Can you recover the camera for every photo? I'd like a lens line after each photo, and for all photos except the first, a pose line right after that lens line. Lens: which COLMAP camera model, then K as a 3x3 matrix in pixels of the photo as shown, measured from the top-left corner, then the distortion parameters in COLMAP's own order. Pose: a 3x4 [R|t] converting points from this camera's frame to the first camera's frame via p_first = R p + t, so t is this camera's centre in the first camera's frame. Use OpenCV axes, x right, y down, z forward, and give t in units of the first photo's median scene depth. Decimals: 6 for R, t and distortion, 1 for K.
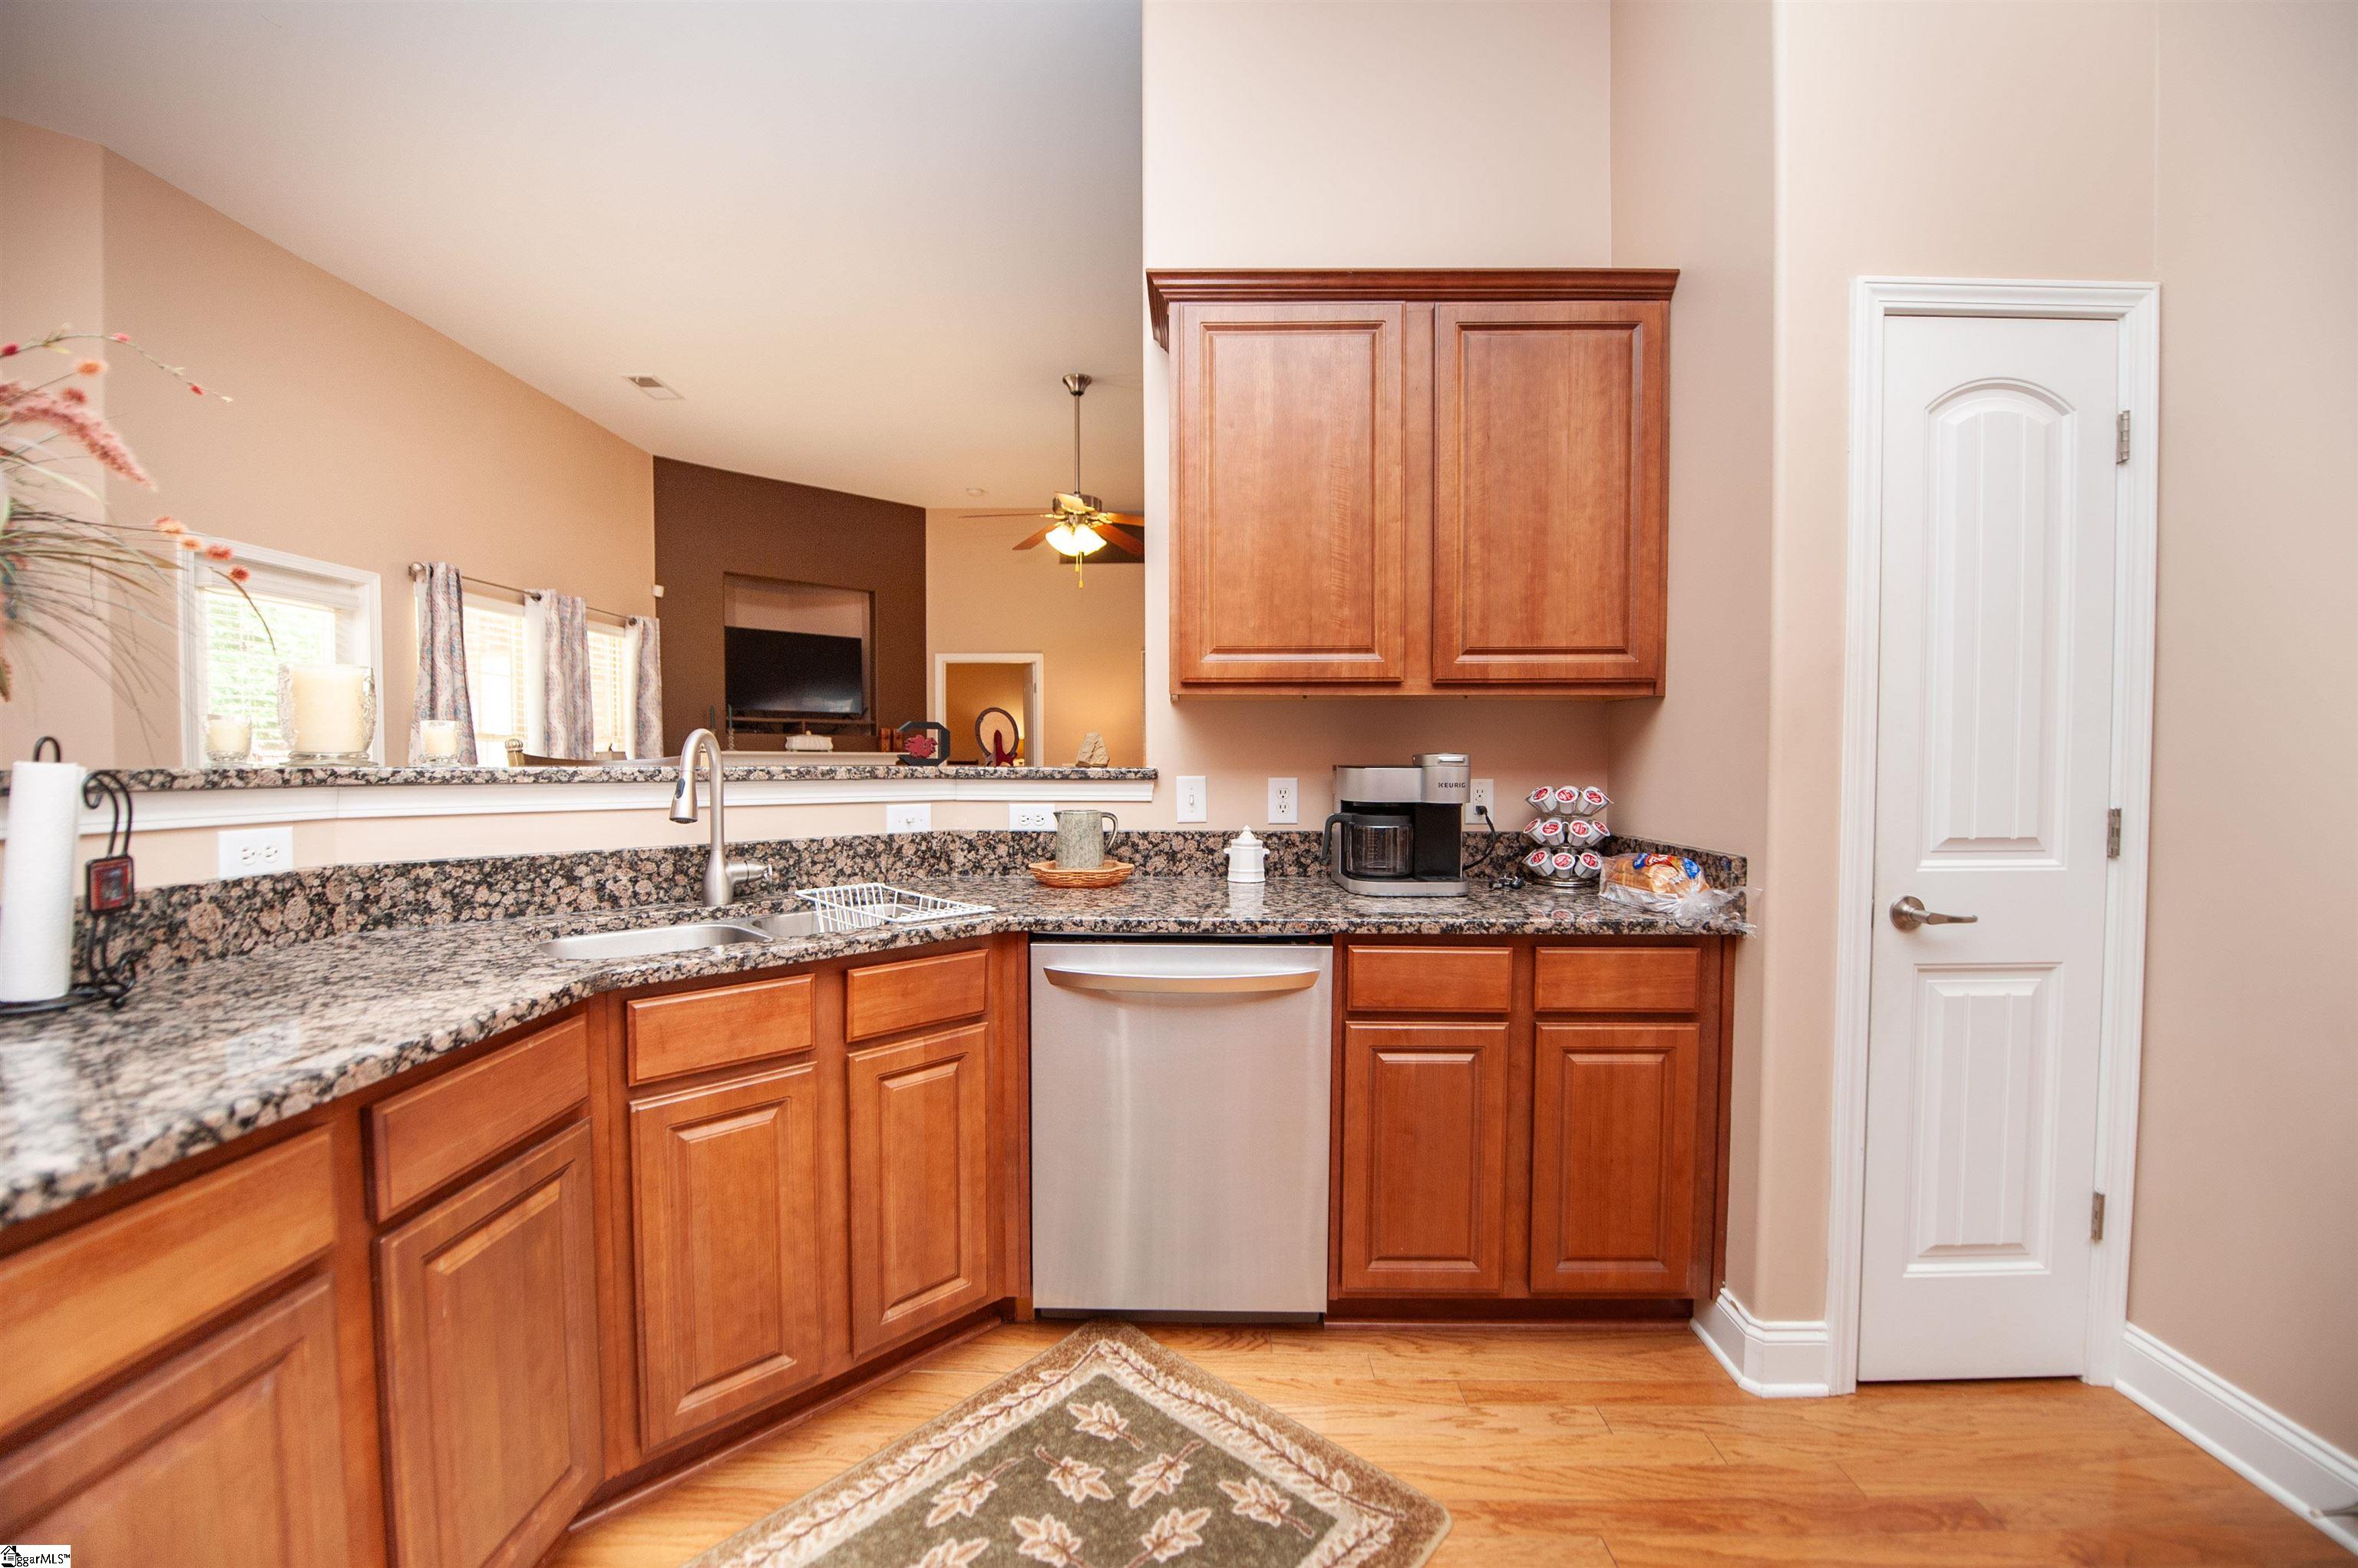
lens RADIAL K [[956.6, 0, 1181.3], [0, 956.6, 788.9], [0, 0, 1]] dist [-0.020005, -0.000003]
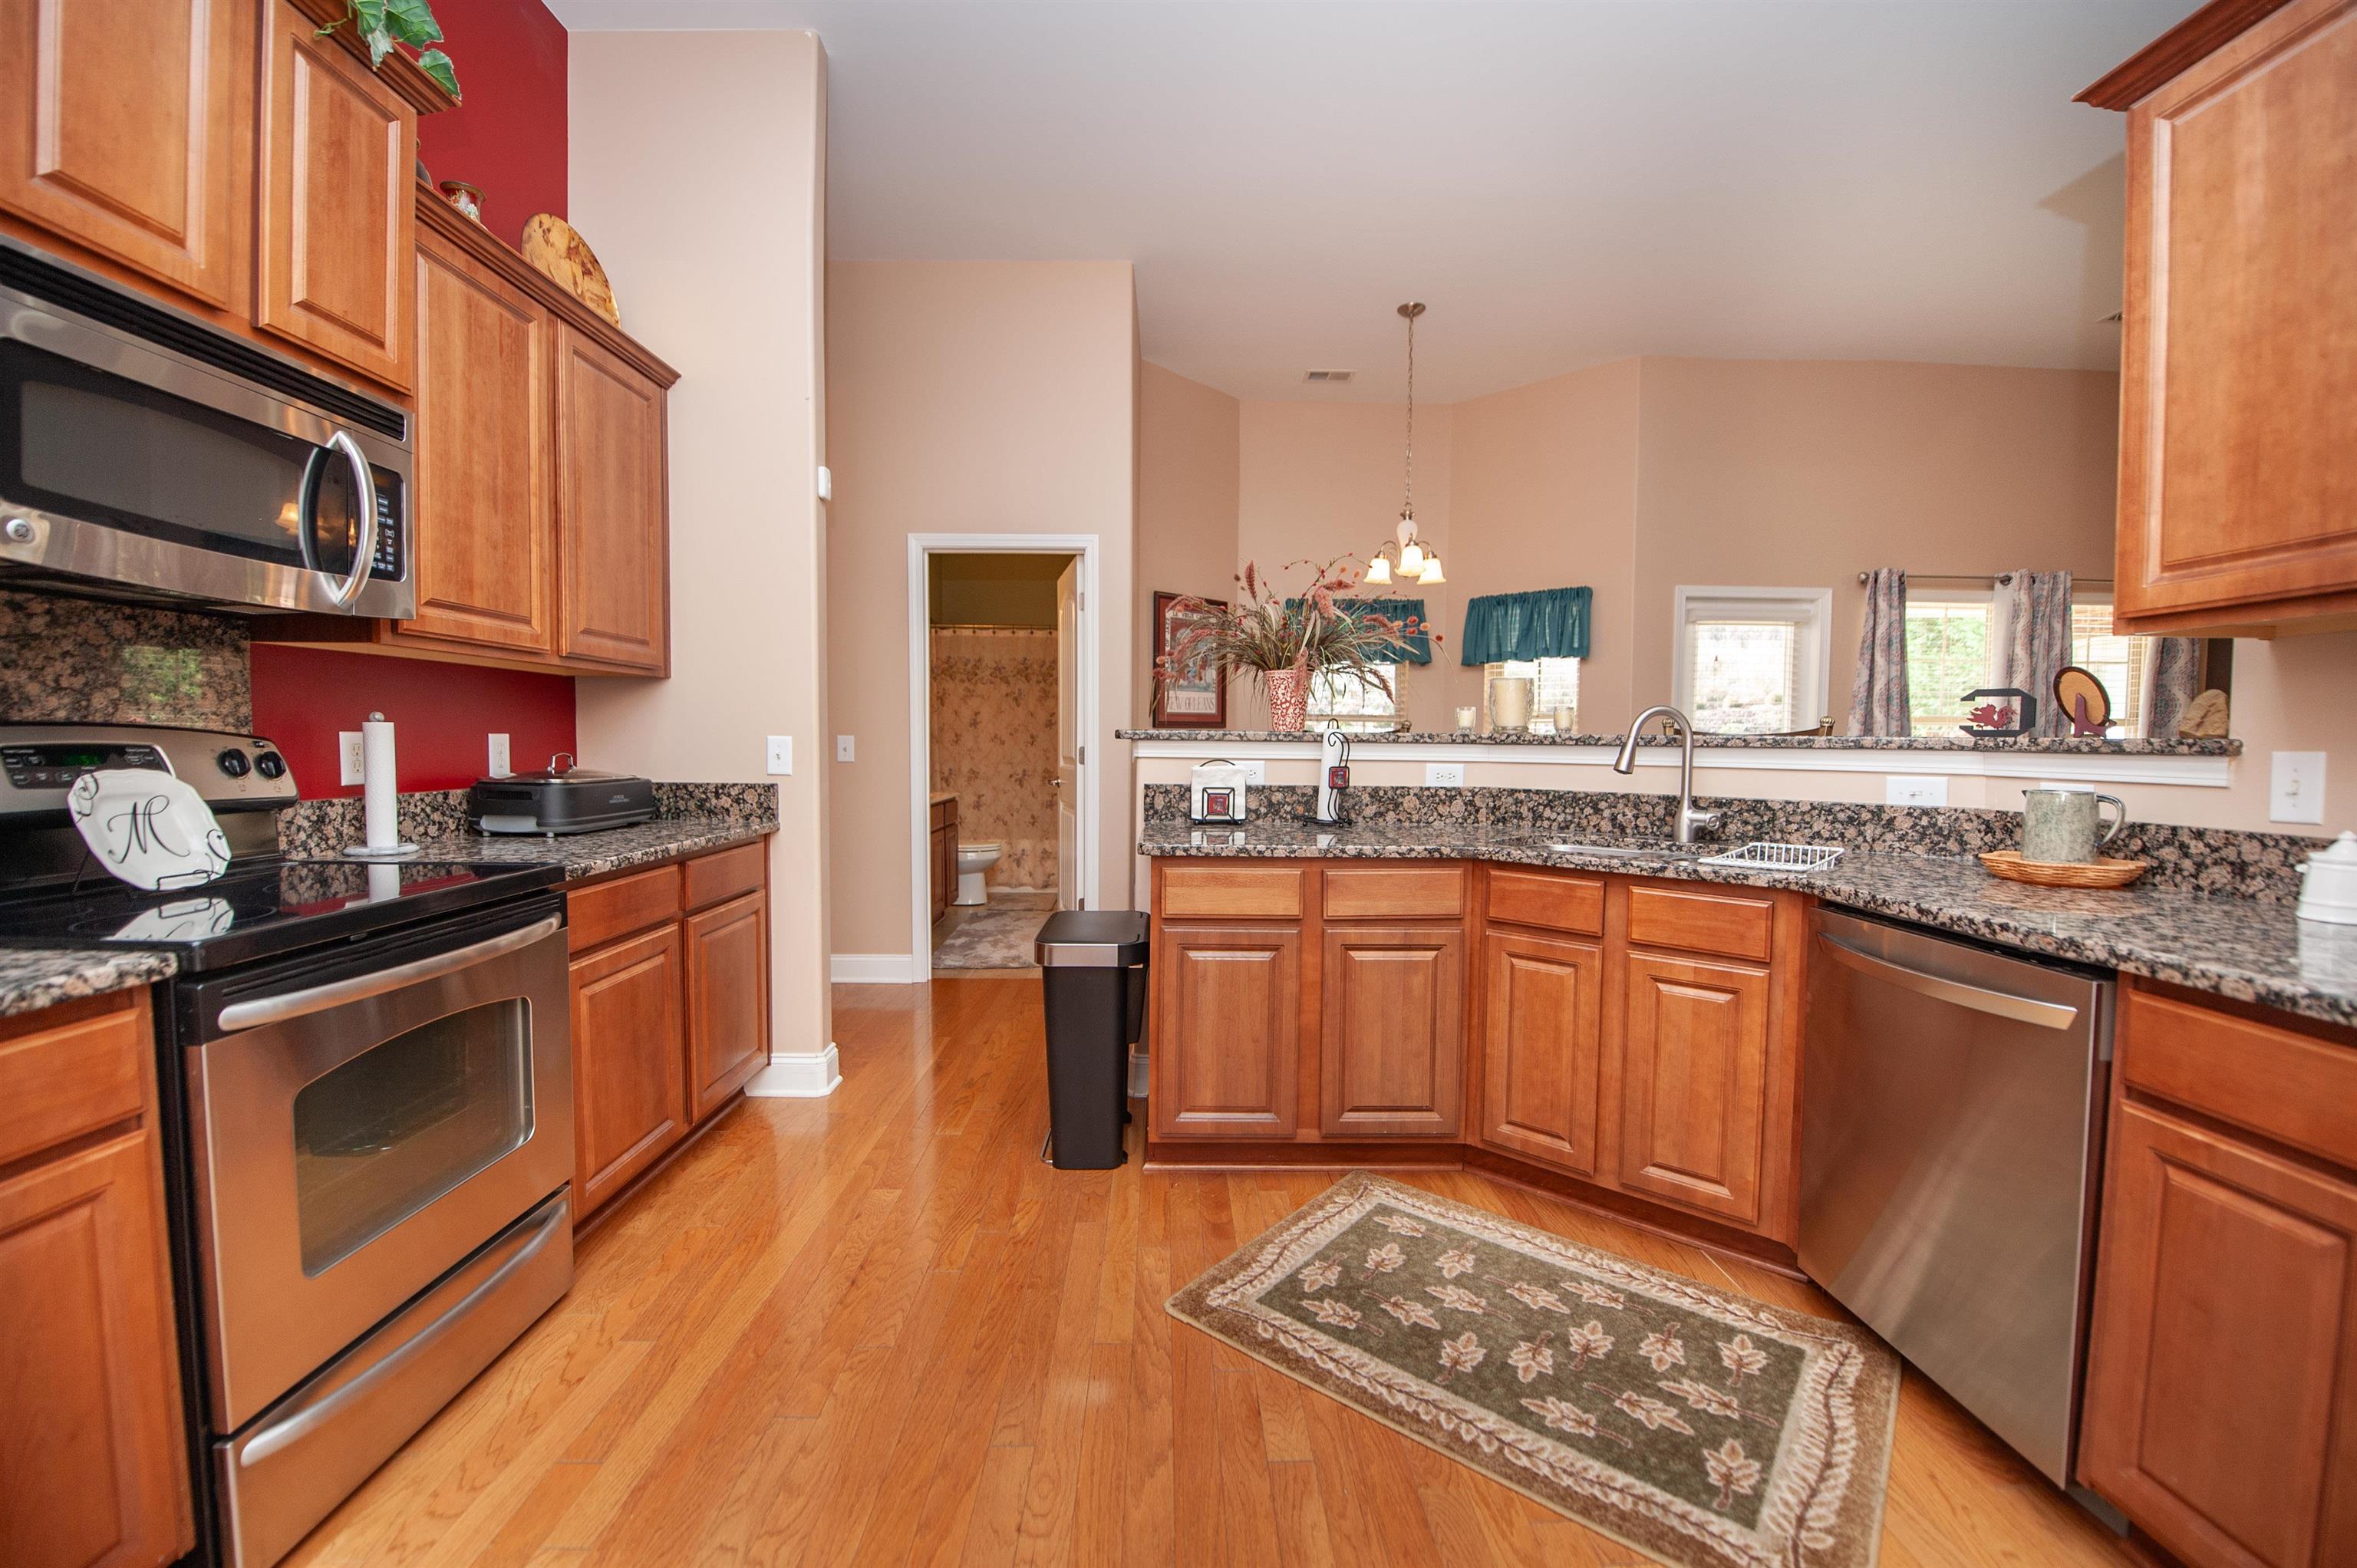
lens RADIAL K [[941.7, 0, 1178.5], [0, 941.7, 784.0], [0, 0, 1]] dist [-0.011885, -0.000165]
pose [[0.031530, 0.045052, -0.998487, 0.770377], [-0.041278, 0.998190, 0.043735, 0.015911], [0.998650, 0.039836, 0.033332, 0.277569]]
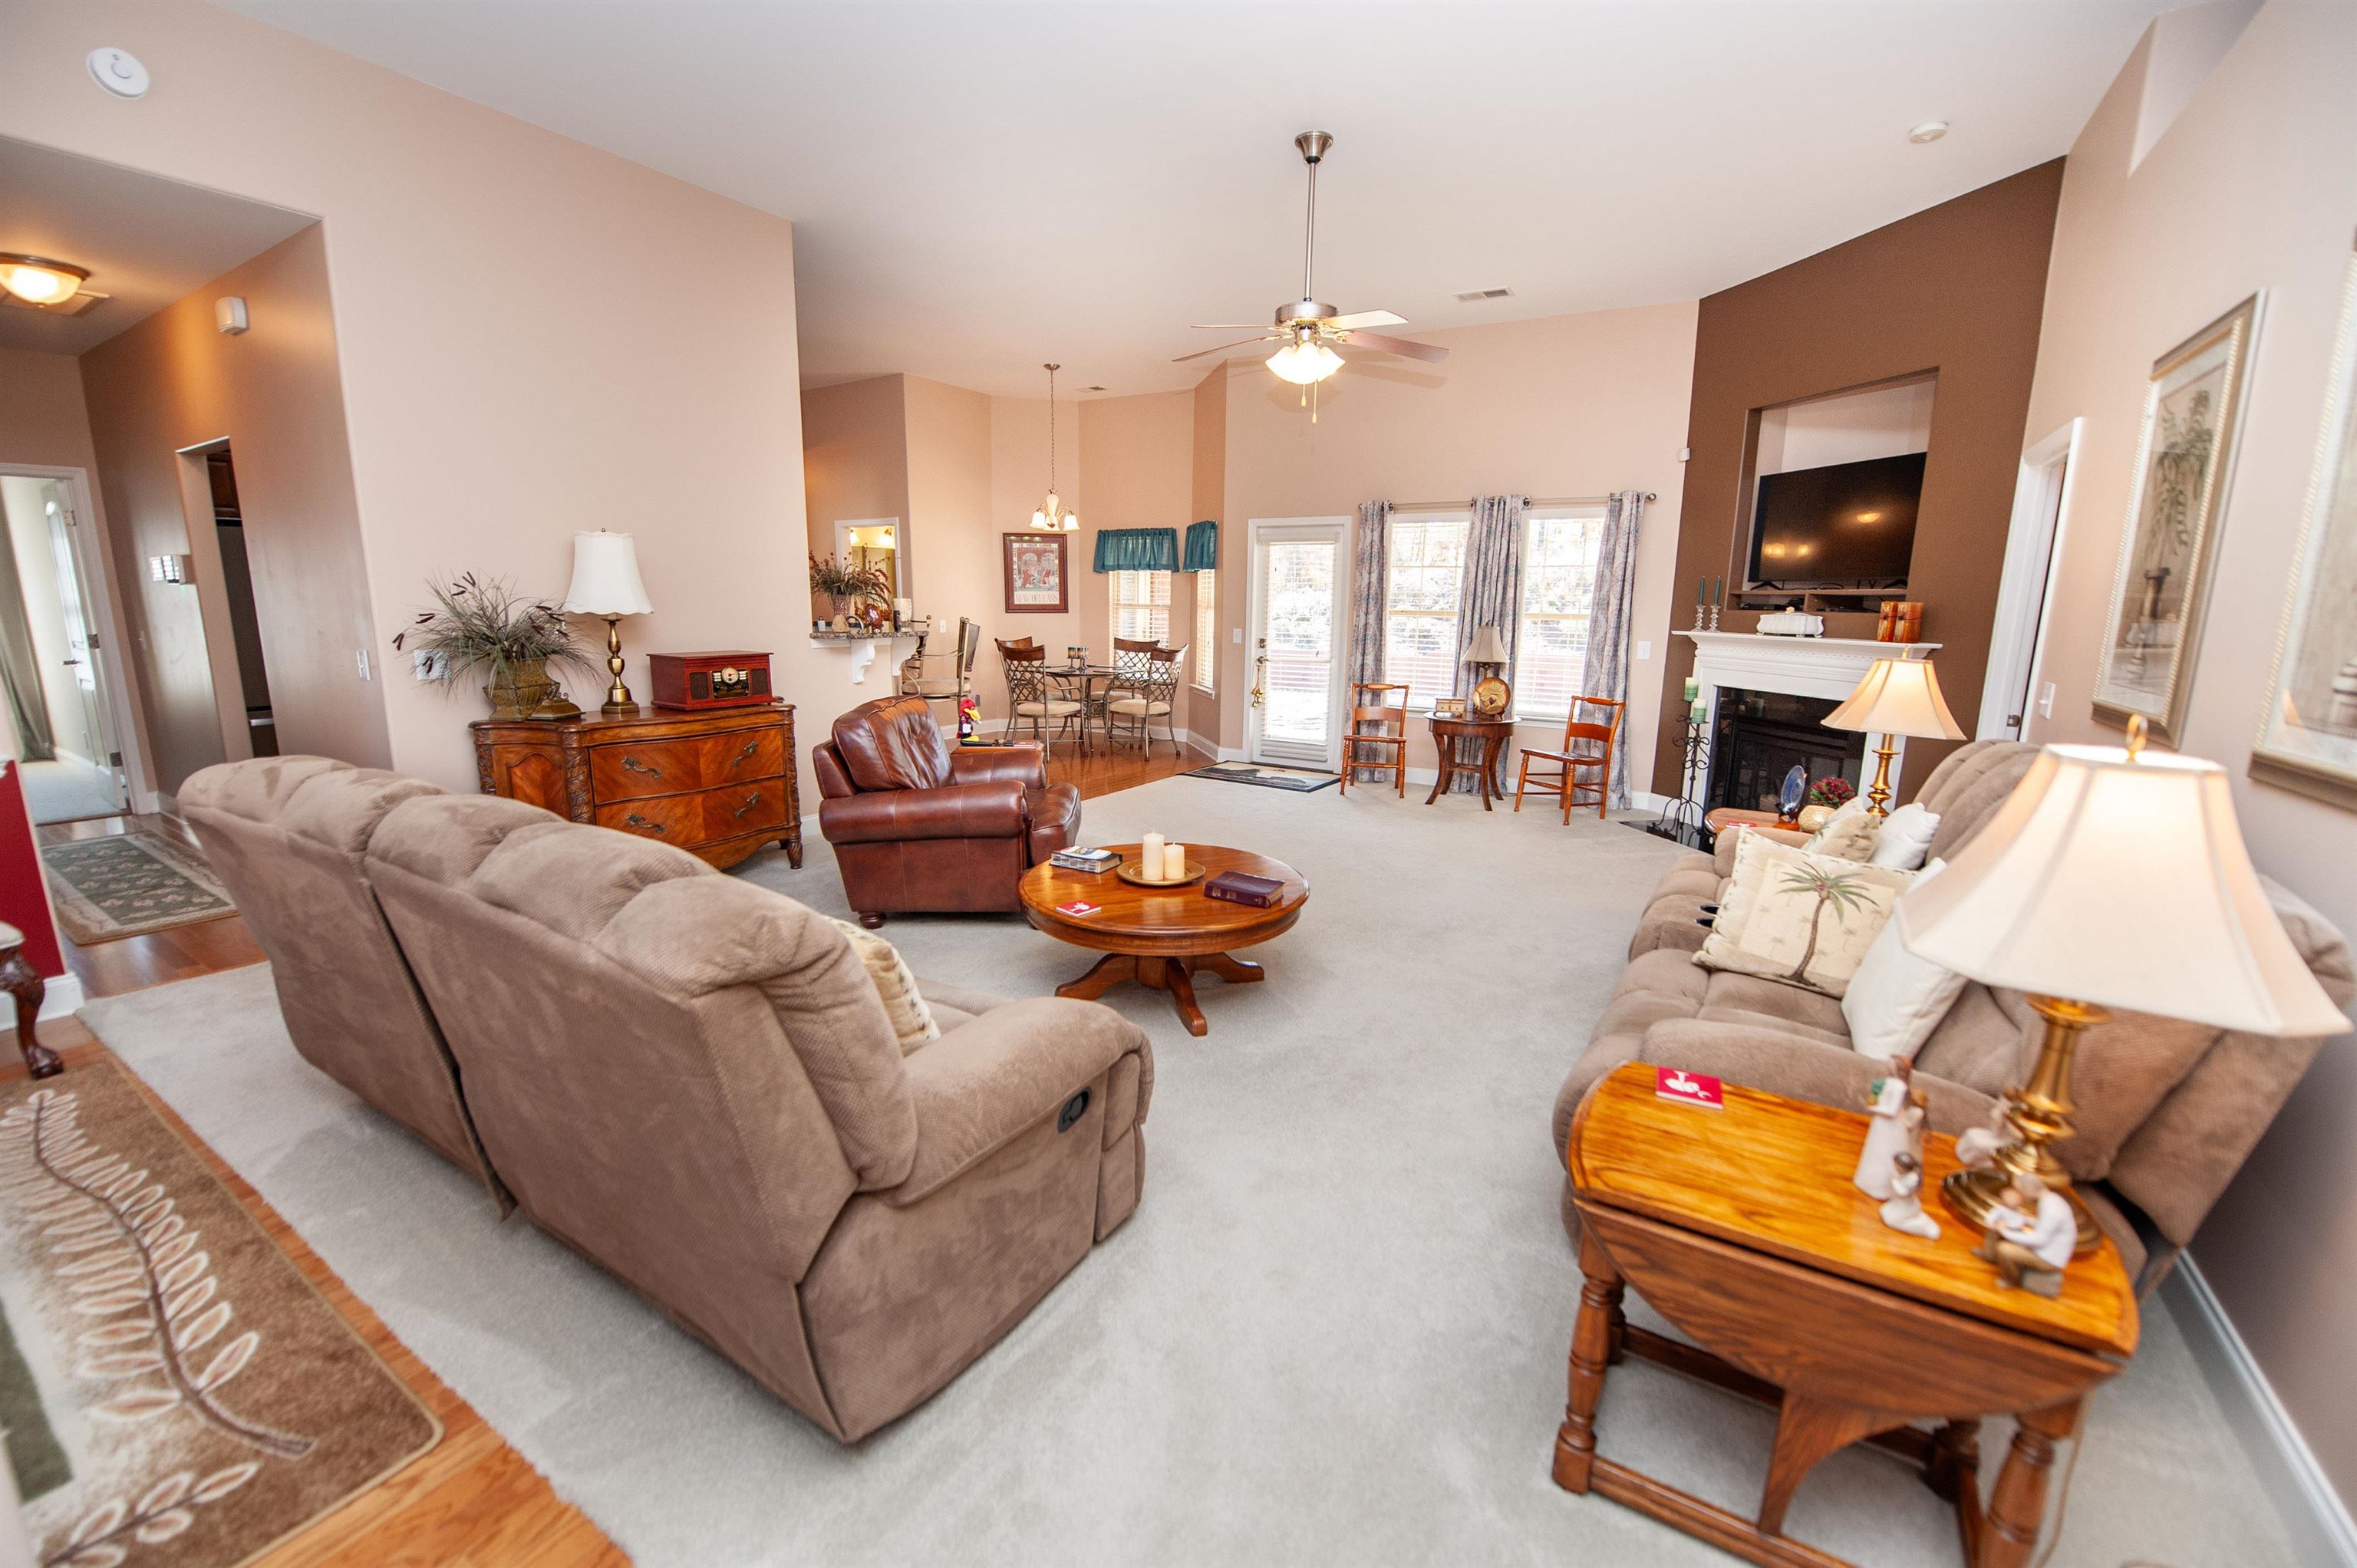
lens RADIAL K [[956.2, 0, 1180.8], [0, 956.2, 788.9], [0, 0, 1]] dist [-0.020005, -0.000003]
pose [[-0.518564, 0.158610, -0.840199, 1.839446], [-0.042765, 0.976603, 0.210754, -0.217496], [0.853968, 0.145220, -0.499649, 3.726657]]
